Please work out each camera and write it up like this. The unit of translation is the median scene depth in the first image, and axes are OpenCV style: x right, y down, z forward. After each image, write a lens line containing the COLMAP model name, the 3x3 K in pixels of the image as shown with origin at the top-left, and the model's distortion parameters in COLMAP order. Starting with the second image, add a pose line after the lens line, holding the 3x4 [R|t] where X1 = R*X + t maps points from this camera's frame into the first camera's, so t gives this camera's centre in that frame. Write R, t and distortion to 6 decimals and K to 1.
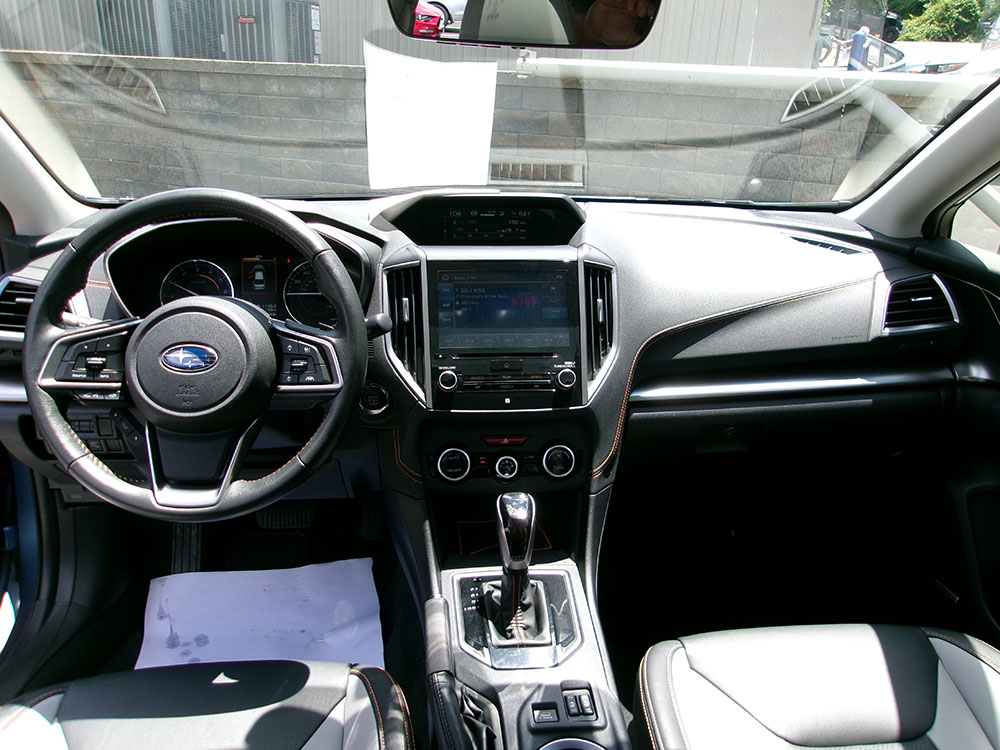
lens RADIAL K [[771.4, 0, 500.0], [0, 771.4, 375.0], [0, 0, 1]] dist [-0.000249, 0.000110]
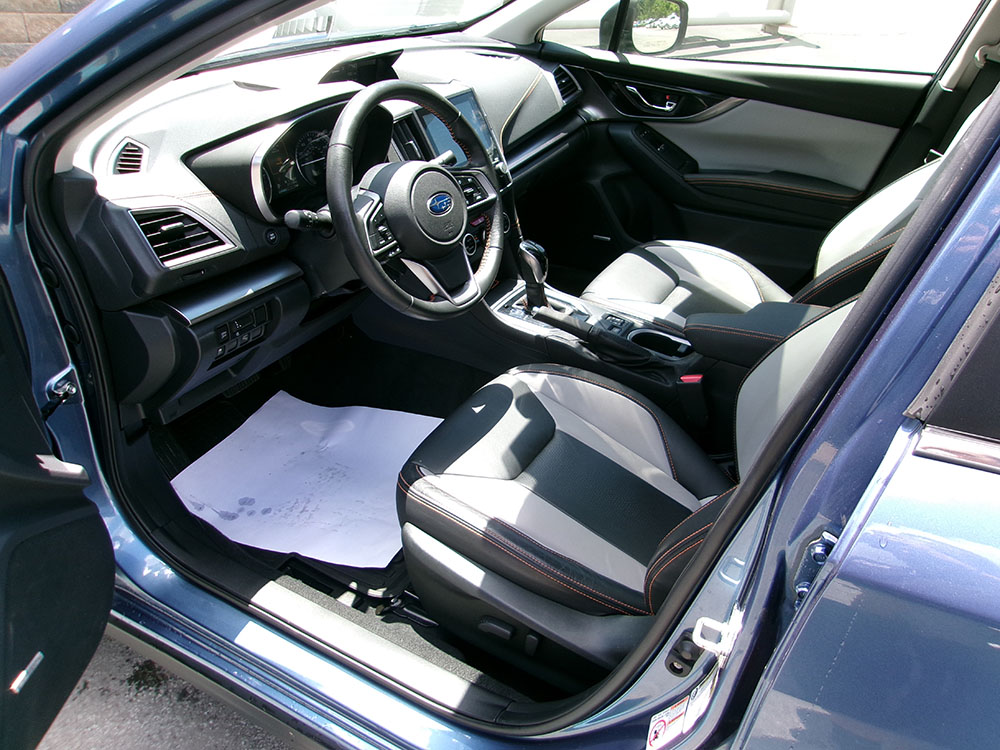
lens RADIAL K [[771.4, 0, 500.0], [0, 771.4, 375.0], [0, 0, 1]] dist [-0.000249, 0.000110]
pose [[0.579110, -0.434652, 0.689717, -0.622114], [0.257842, 0.900242, 0.350830, -0.088984], [-0.773401, -0.025331, 0.633411, -0.004980]]
